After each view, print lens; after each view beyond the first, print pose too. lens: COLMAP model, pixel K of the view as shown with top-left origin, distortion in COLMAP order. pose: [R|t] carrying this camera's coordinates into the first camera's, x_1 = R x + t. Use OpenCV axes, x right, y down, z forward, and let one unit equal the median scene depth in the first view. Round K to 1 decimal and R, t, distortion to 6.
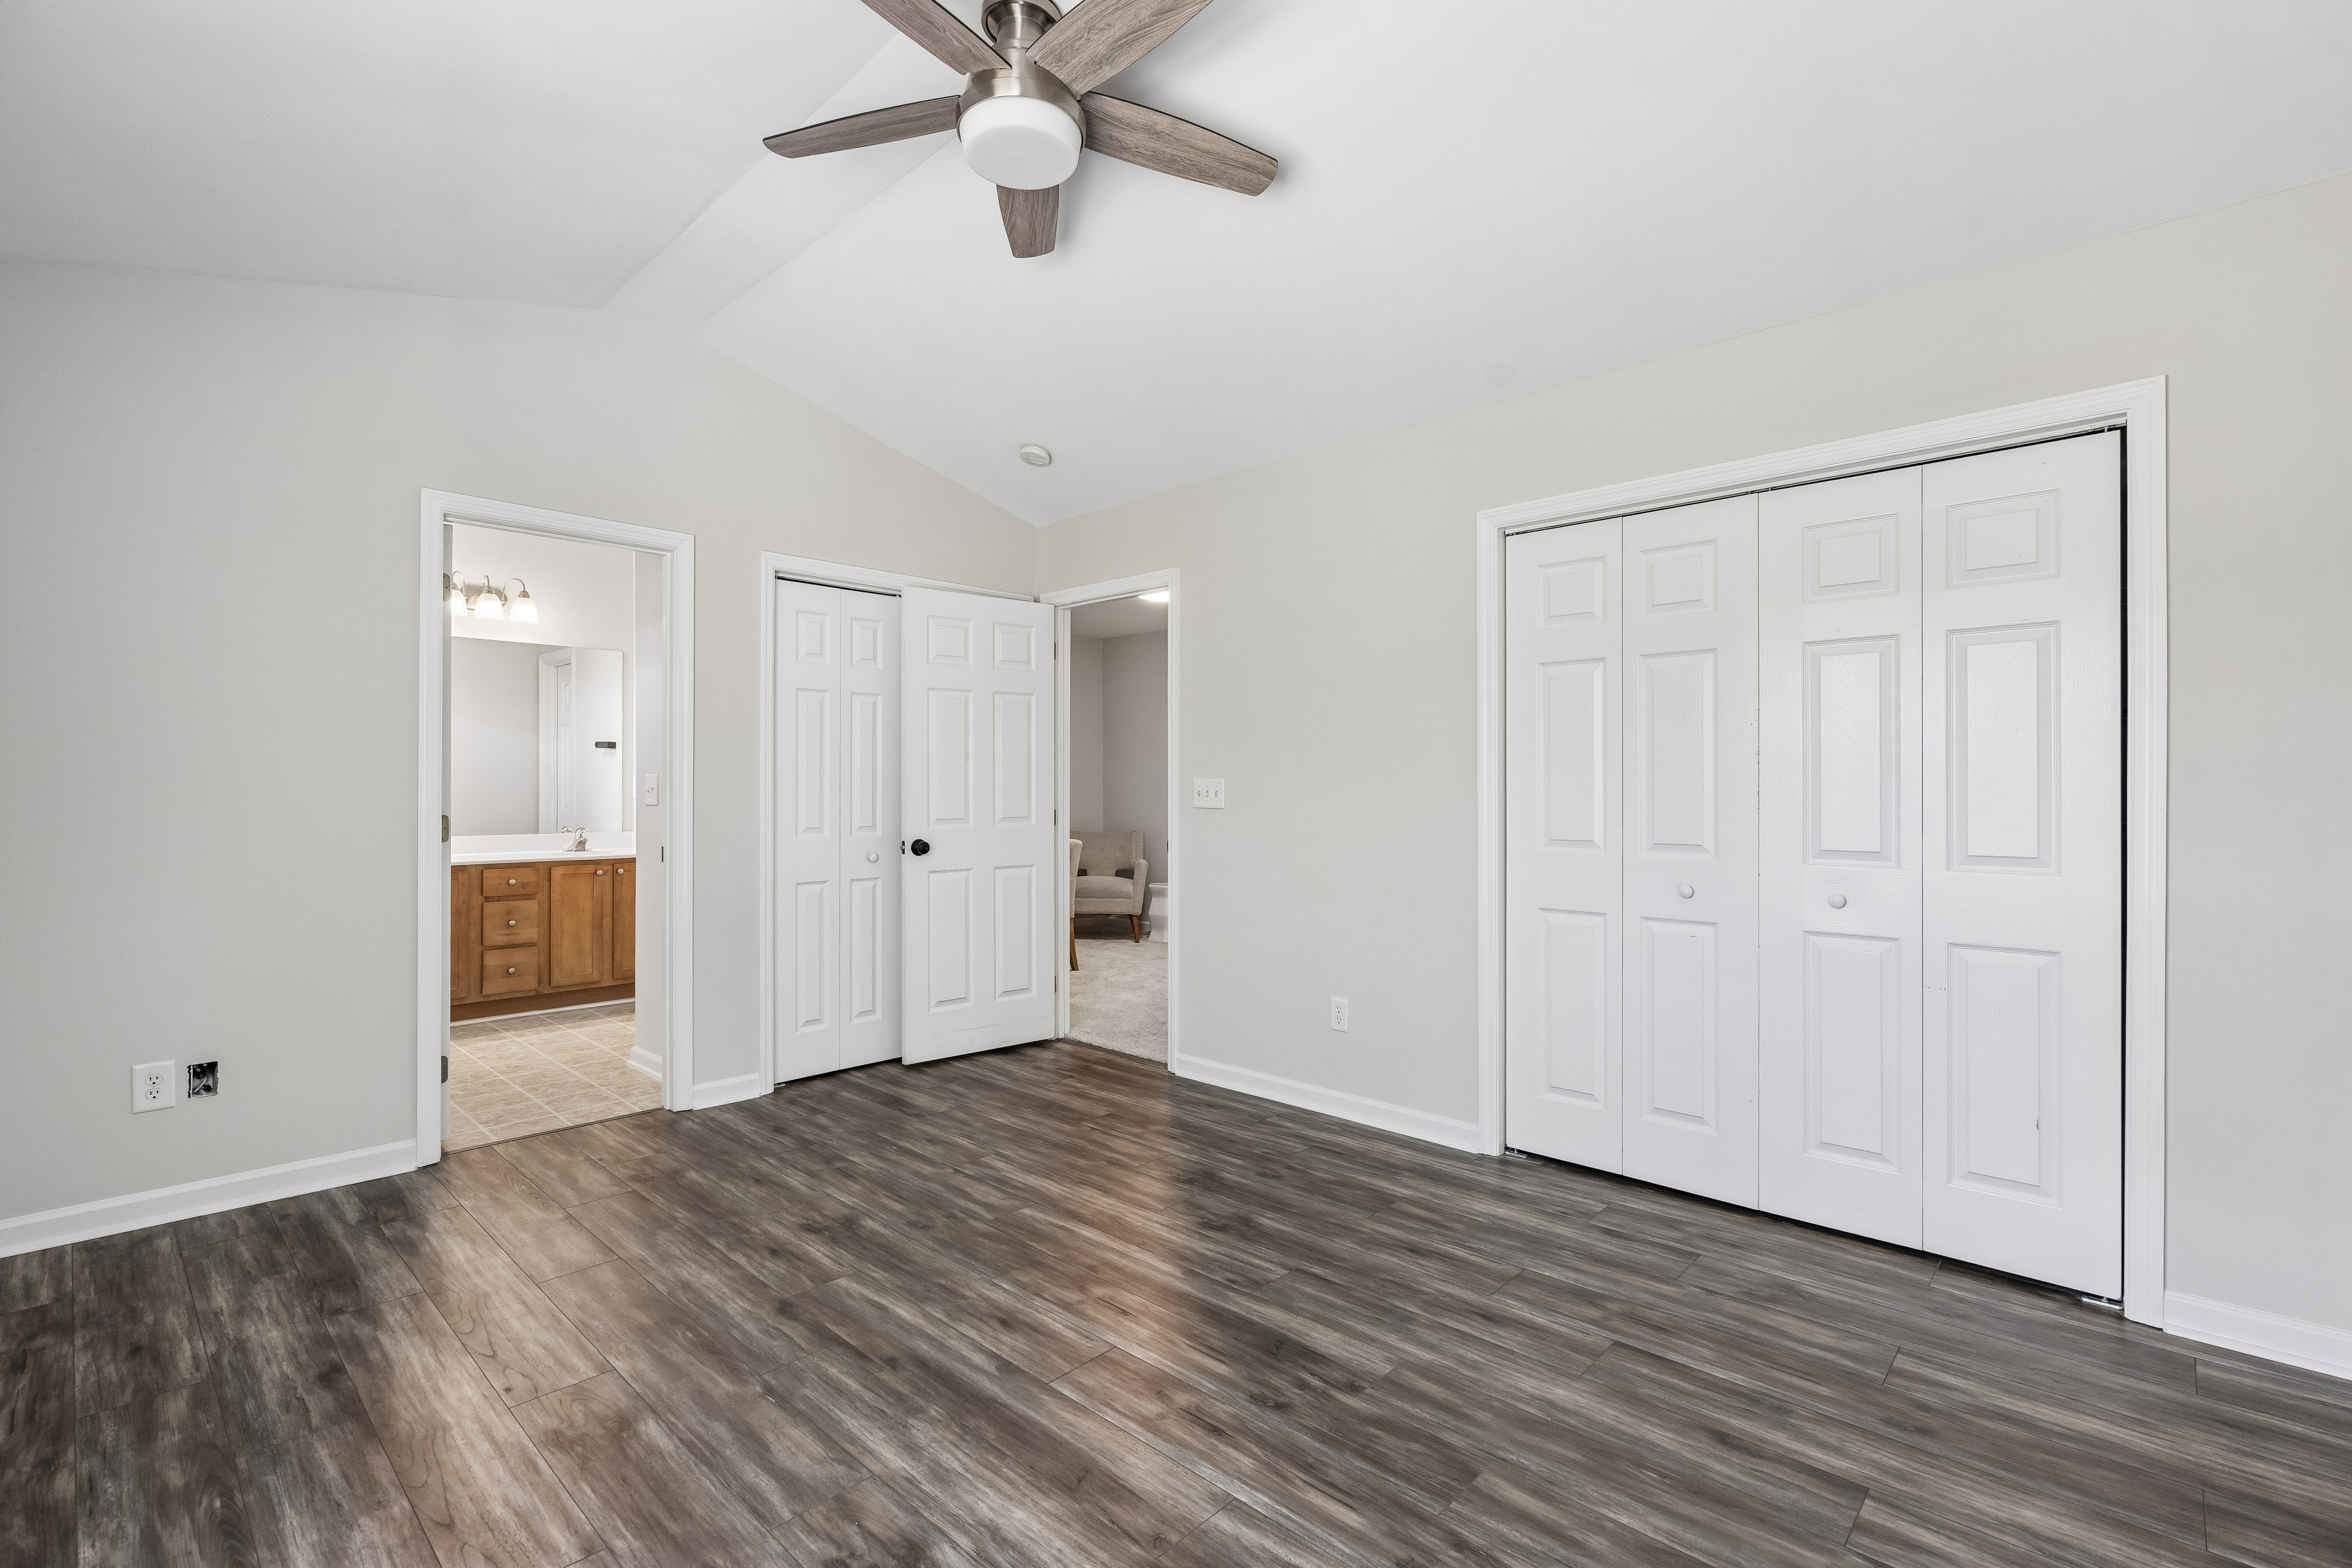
lens RADIAL K [[1045.4, 0, 1176.0], [0, 1045.4, 784.0], [0, 0, 1]] dist [0.000456, -0.000284]
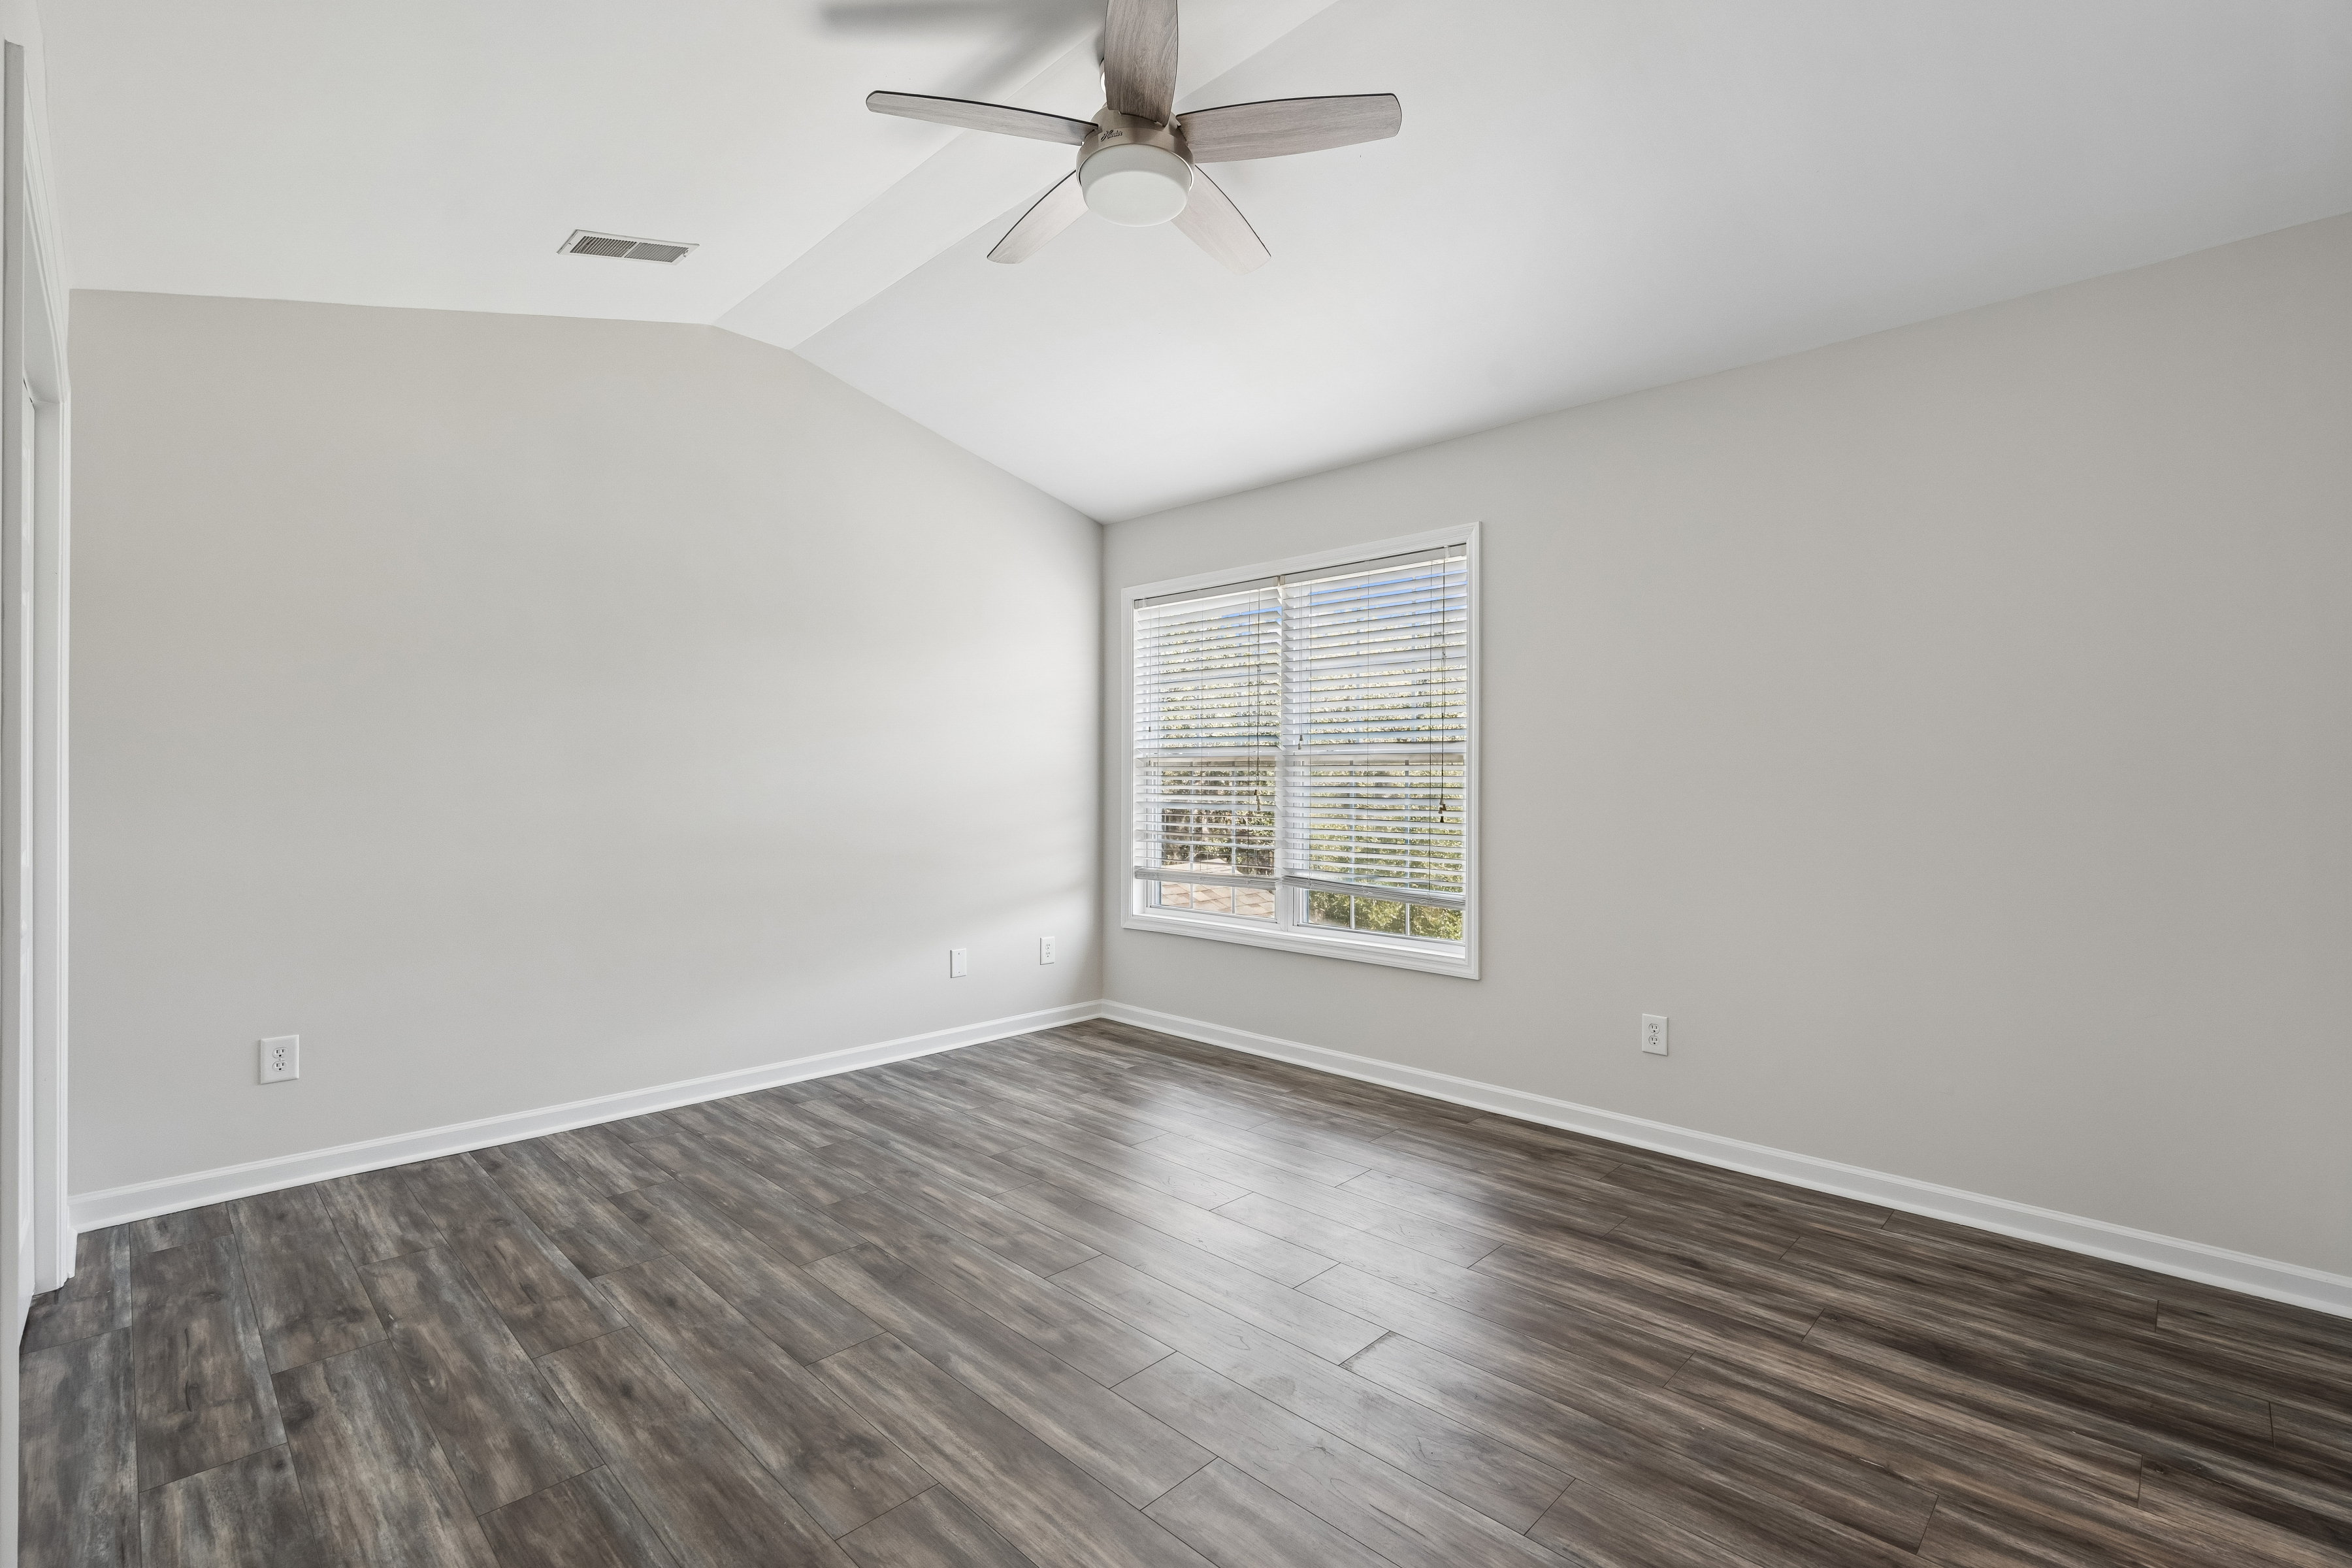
lens RADIAL K [[1045.4, 0, 1176.0], [0, 1045.4, 784.0], [0, 0, 1]] dist [0.000456, -0.000284]
pose [[-0.999713, -0.004736, 0.023475, -0.217936], [-0.004687, 0.999987, 0.002154, 0.007552], [-0.023485, 0.002043, -0.999722, 2.071313]]
